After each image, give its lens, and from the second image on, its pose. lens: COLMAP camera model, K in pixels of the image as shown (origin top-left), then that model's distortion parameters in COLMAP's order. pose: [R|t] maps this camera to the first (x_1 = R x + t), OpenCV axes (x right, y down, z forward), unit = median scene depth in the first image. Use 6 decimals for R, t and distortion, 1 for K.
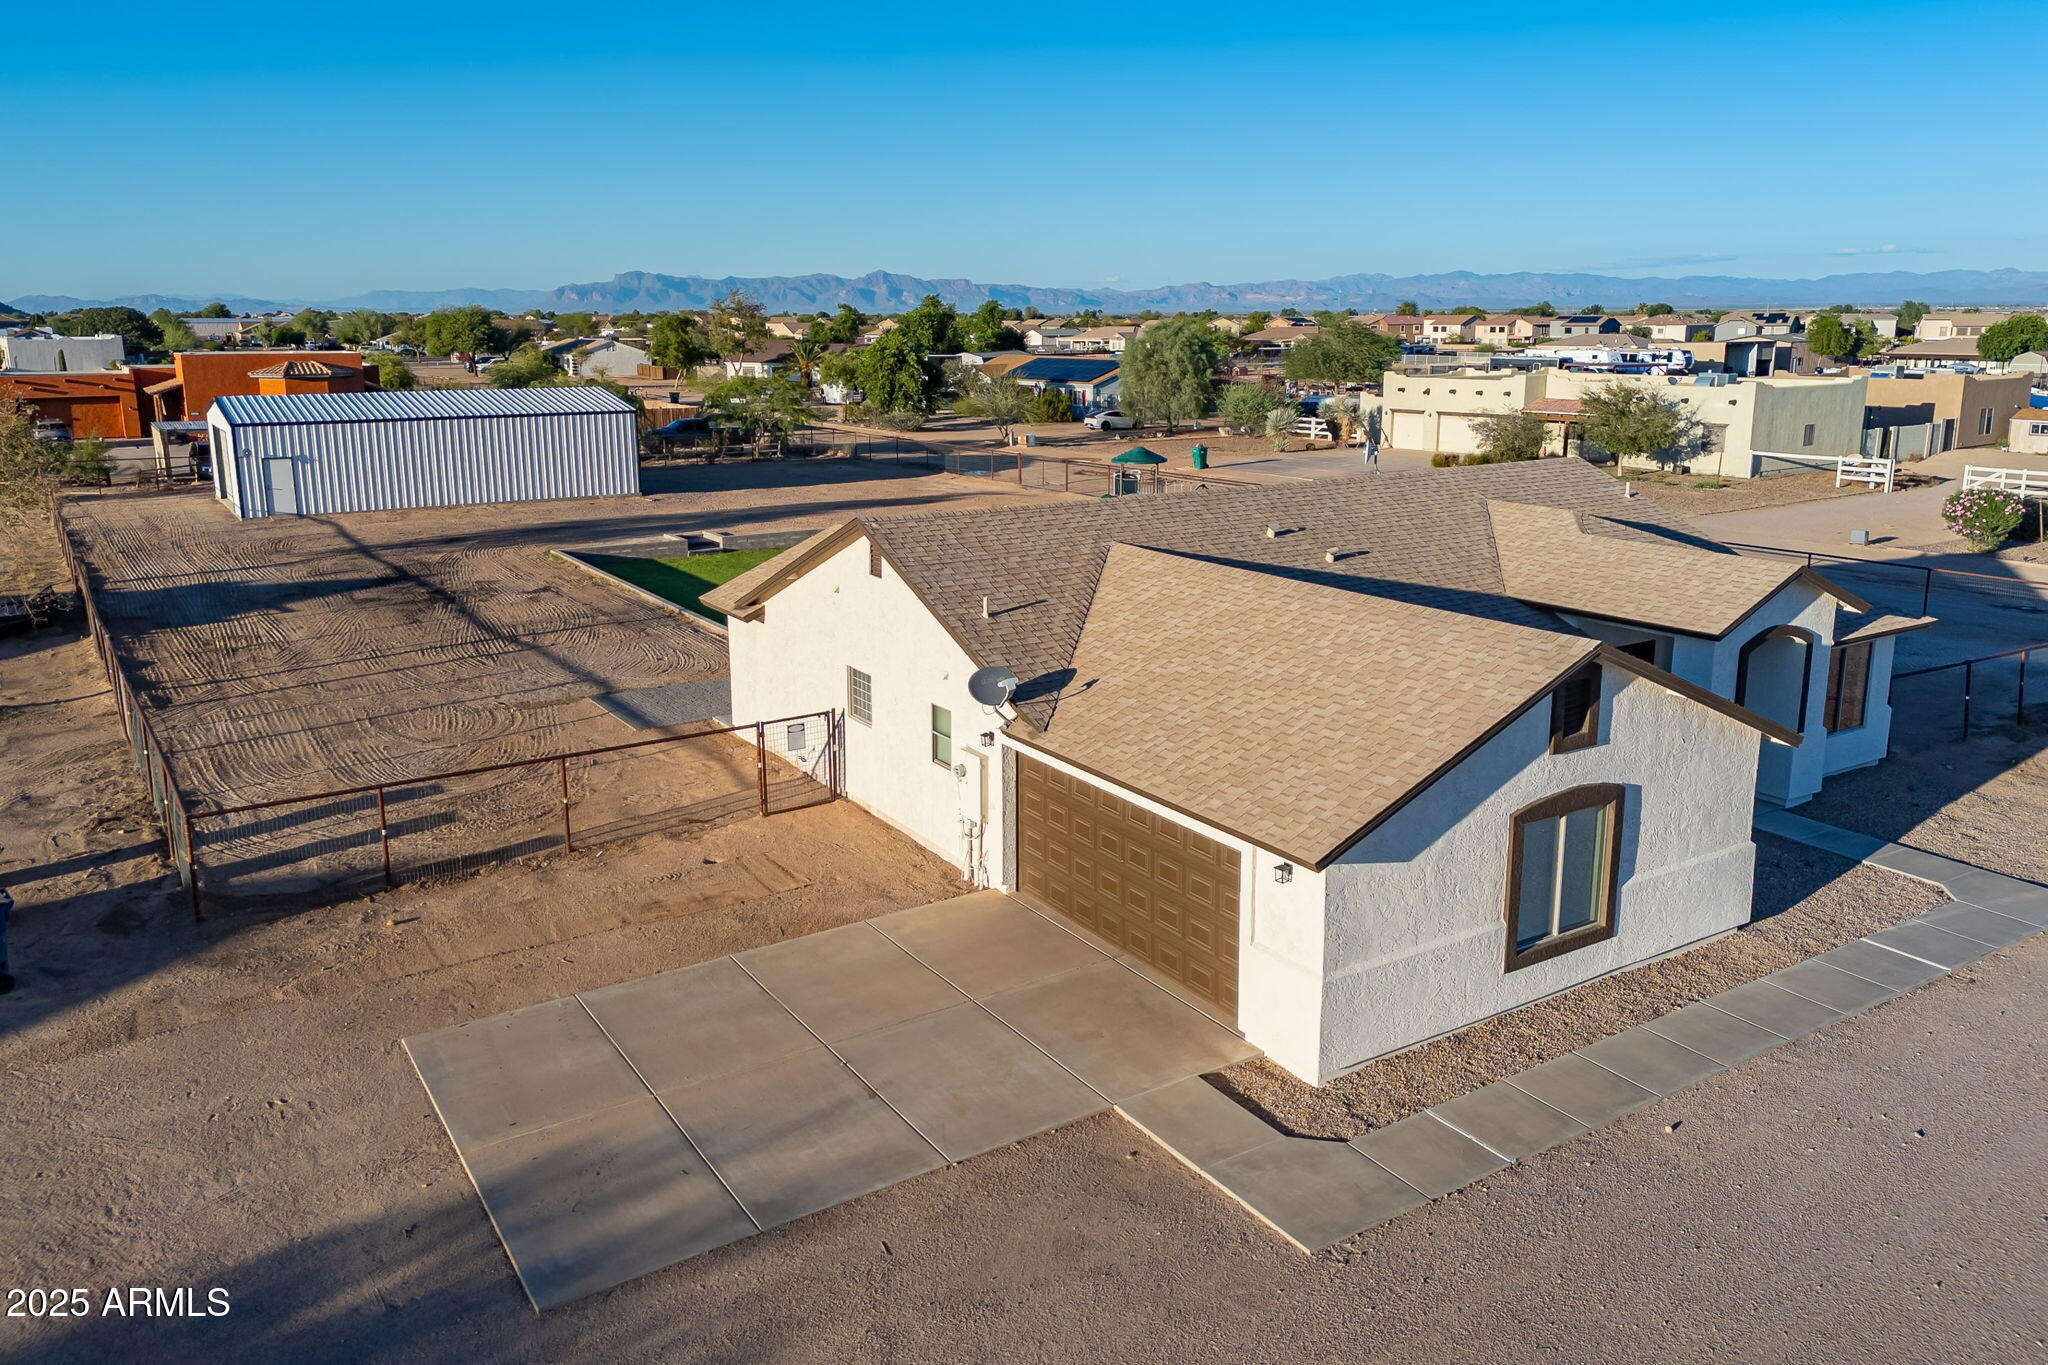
lens RADIAL K [[1508.1, 0, 1015.0], [0, 1508.1, 648.9], [0, 0, 1]] dist [0.104601, -0.124205]
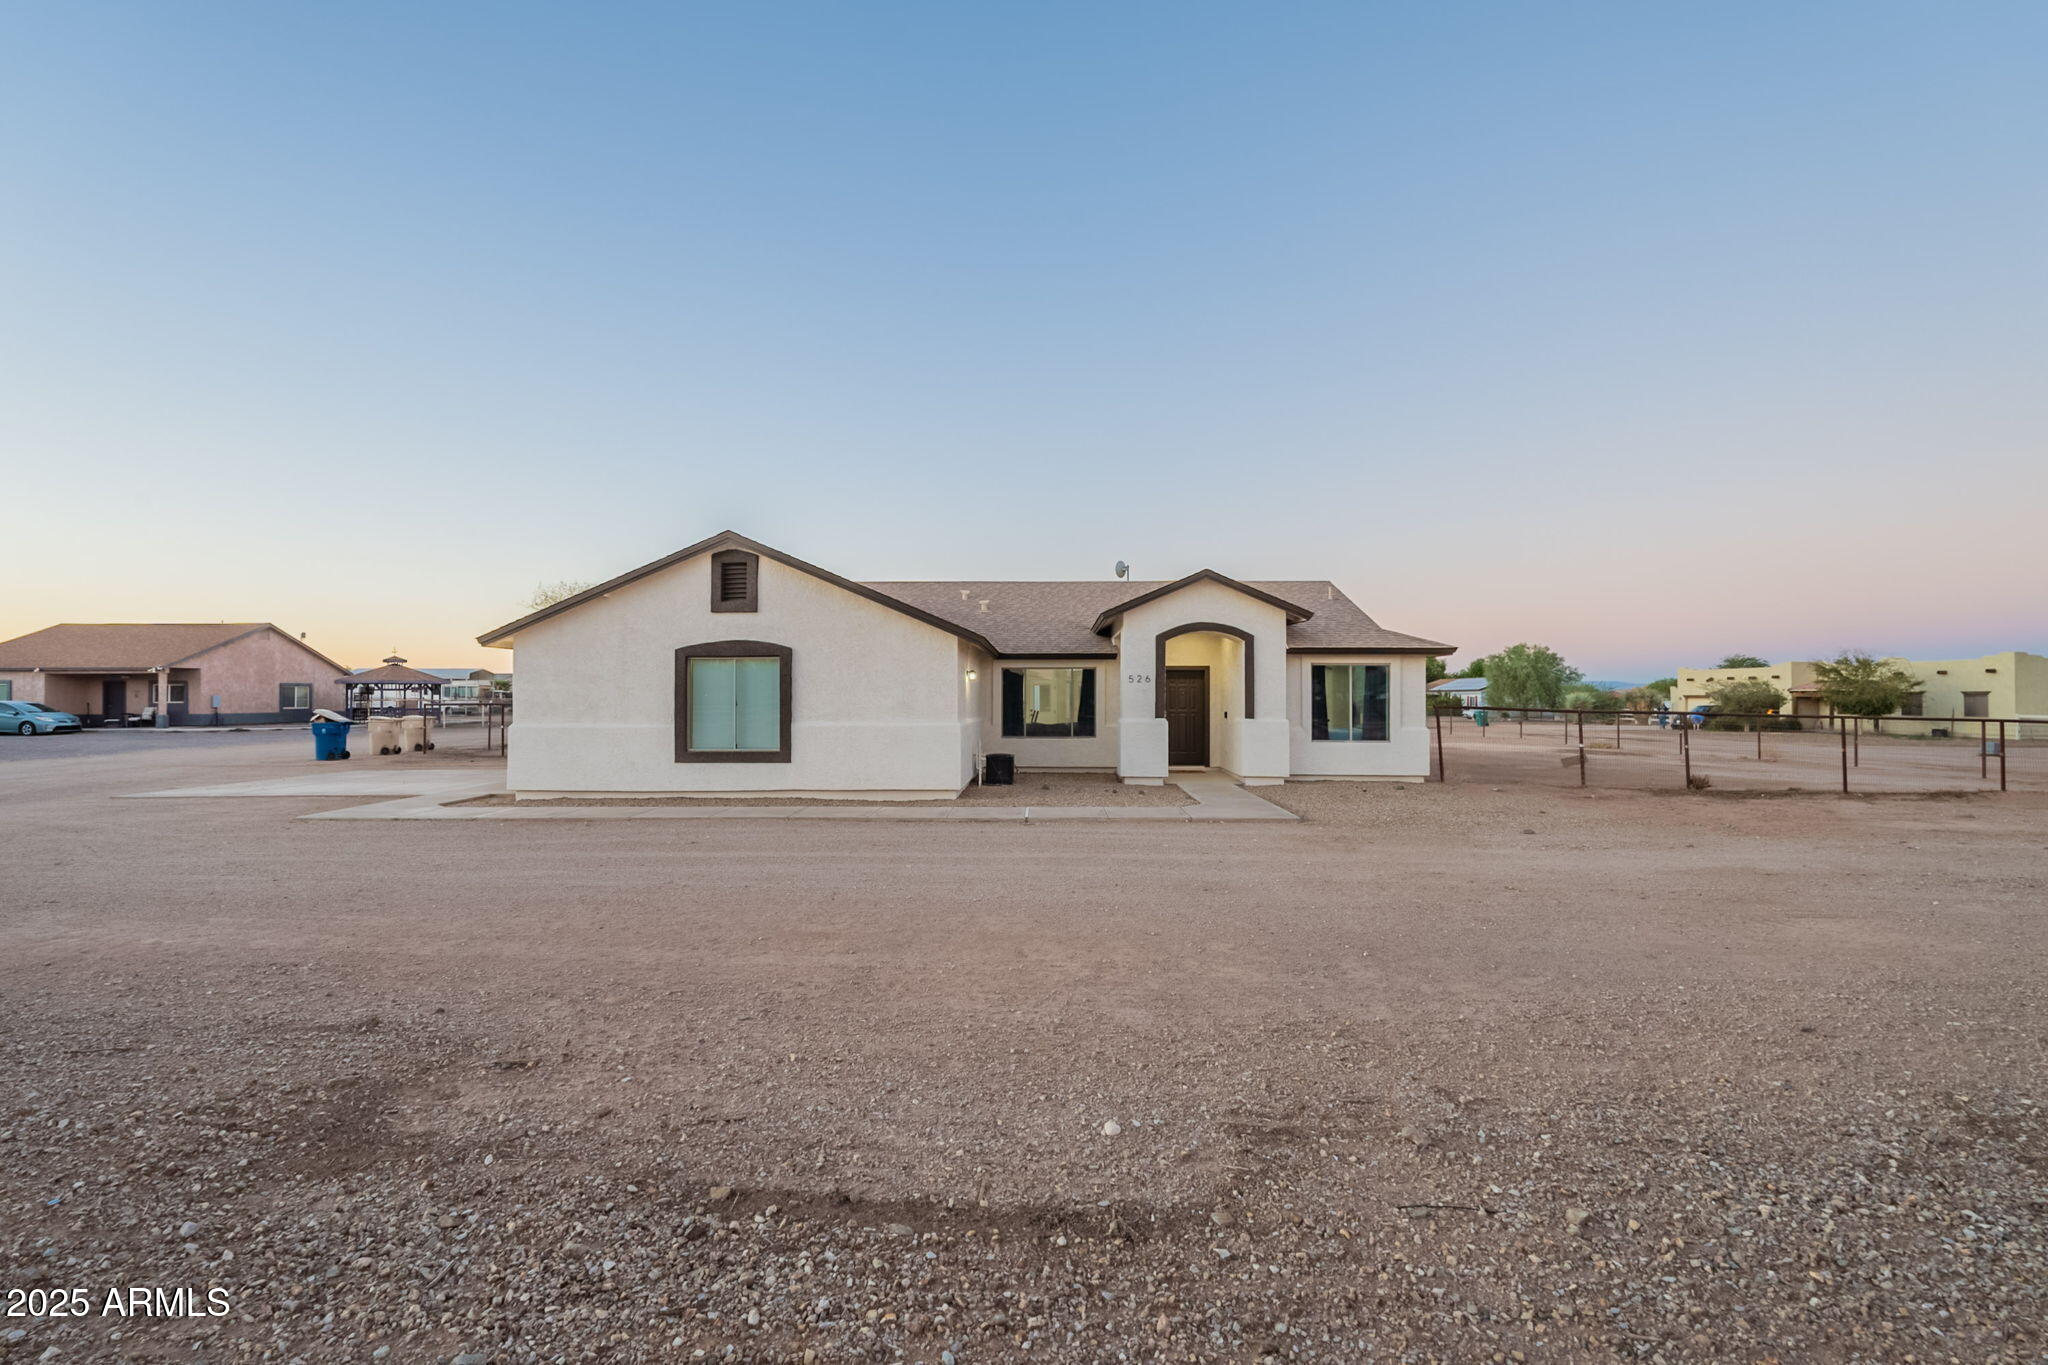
lens RADIAL K [[899.5, 0, 1024.0], [0, 899.5, 682.5], [0, 0, 1]] dist [-0.002956, -0.000209]
pose [[0.830304, -0.003389, -0.557301, 0.937034], [-0.127563, 0.972278, -0.195966, 0.230276], [0.542516, 0.233803, 0.806854, 0.409522]]
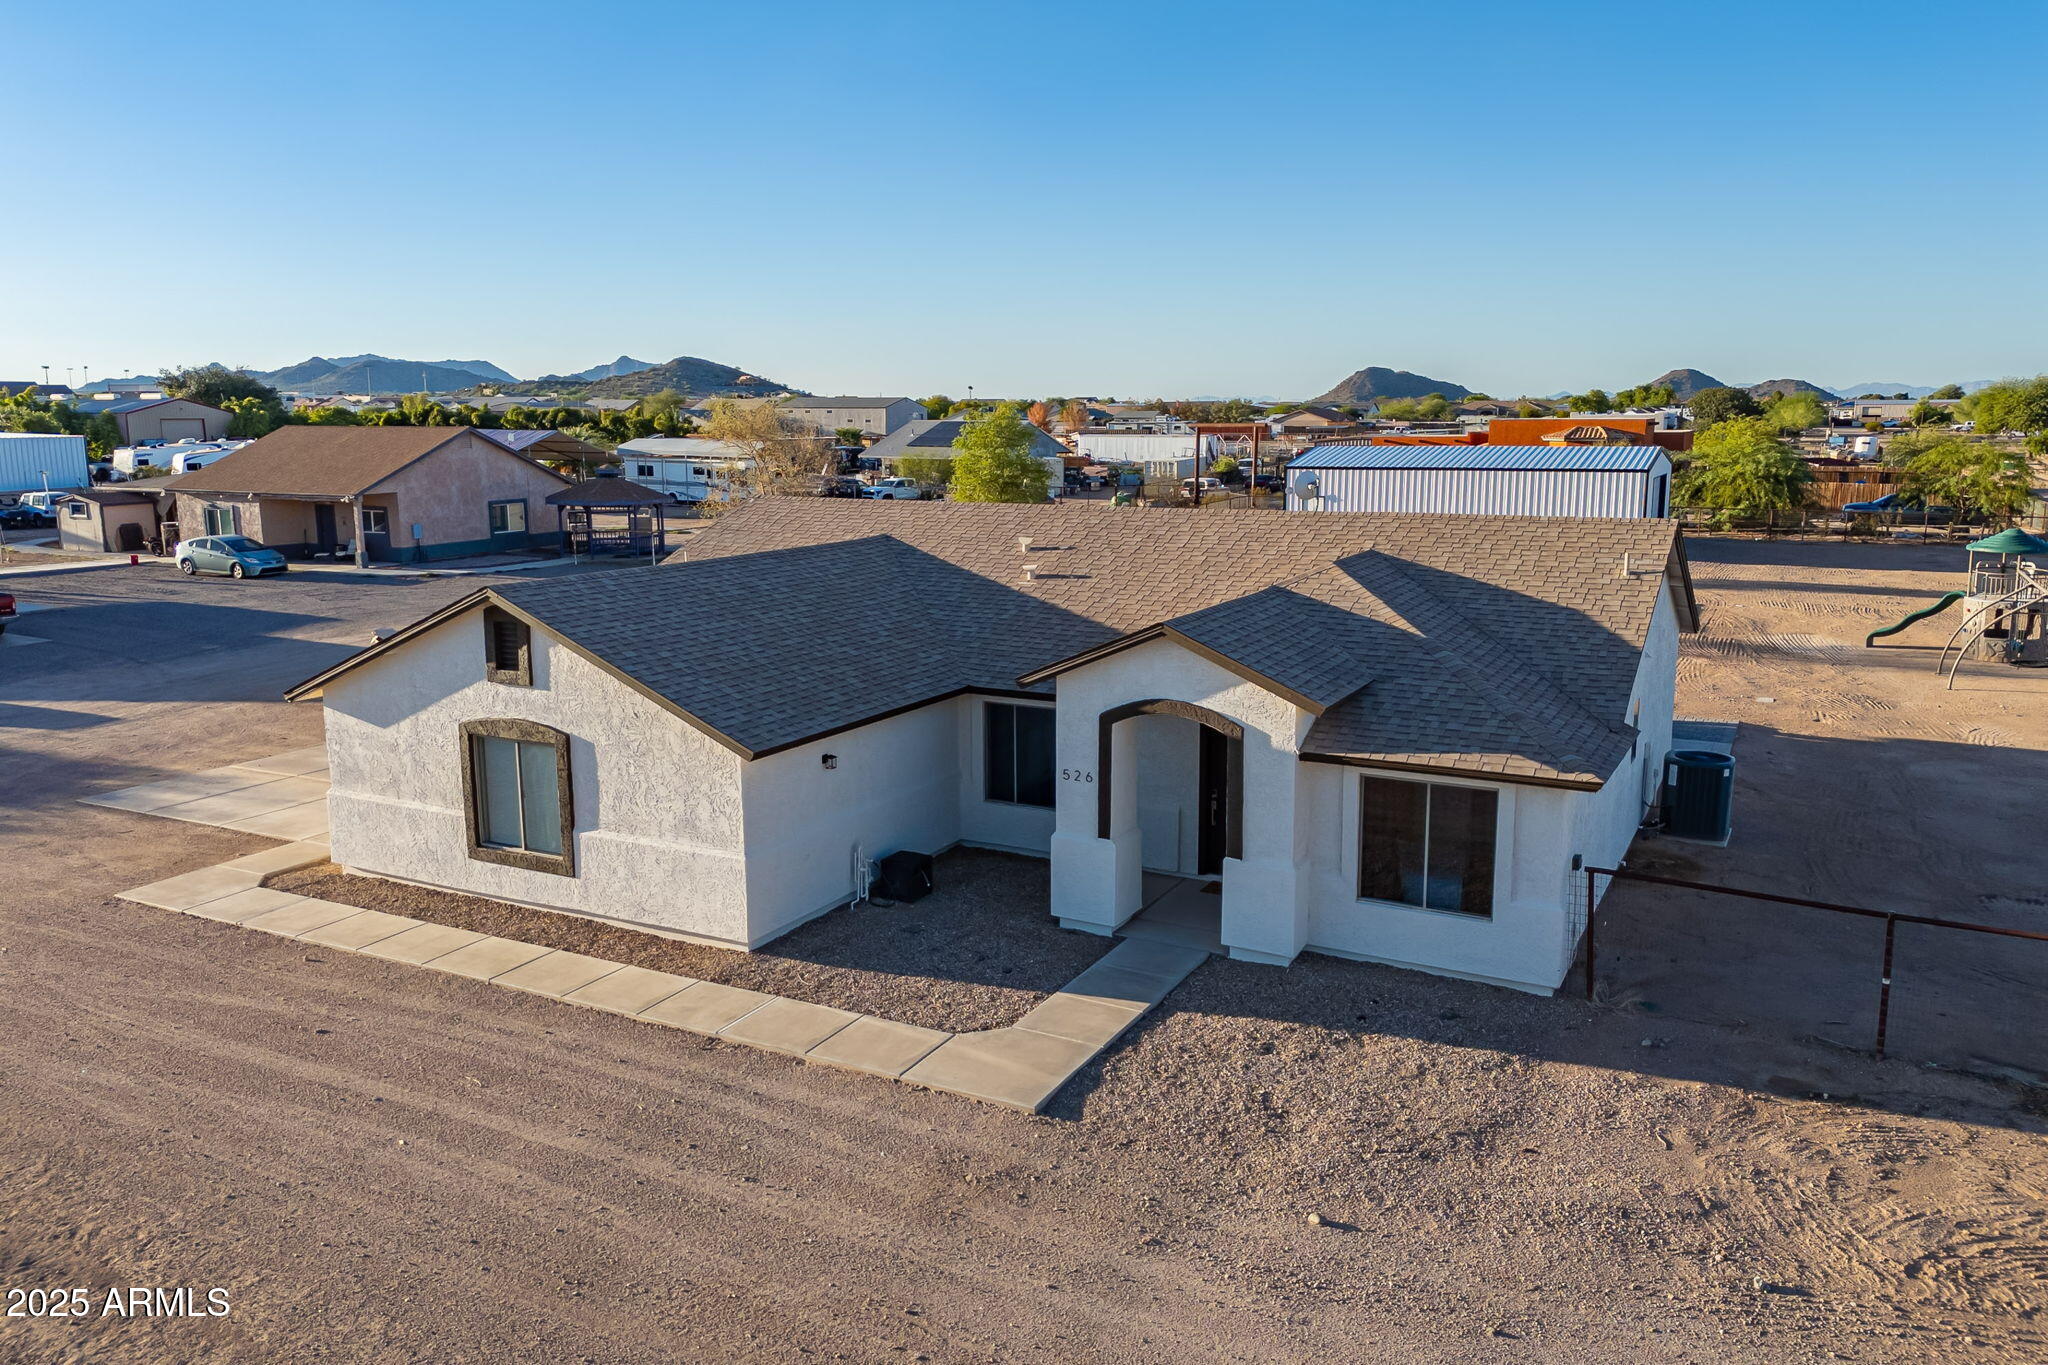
lens RADIAL K [[1508.1, 0, 1015.0], [0, 1508.1, 648.9], [0, 0, 1]] dist [0.104601, -0.124205]
pose [[0.486908, 0.141653, -0.861890, 1.340398], [-0.187782, 0.980665, 0.055091, -0.082838], [0.853029, 0.135023, 0.504093, 0.644166]]
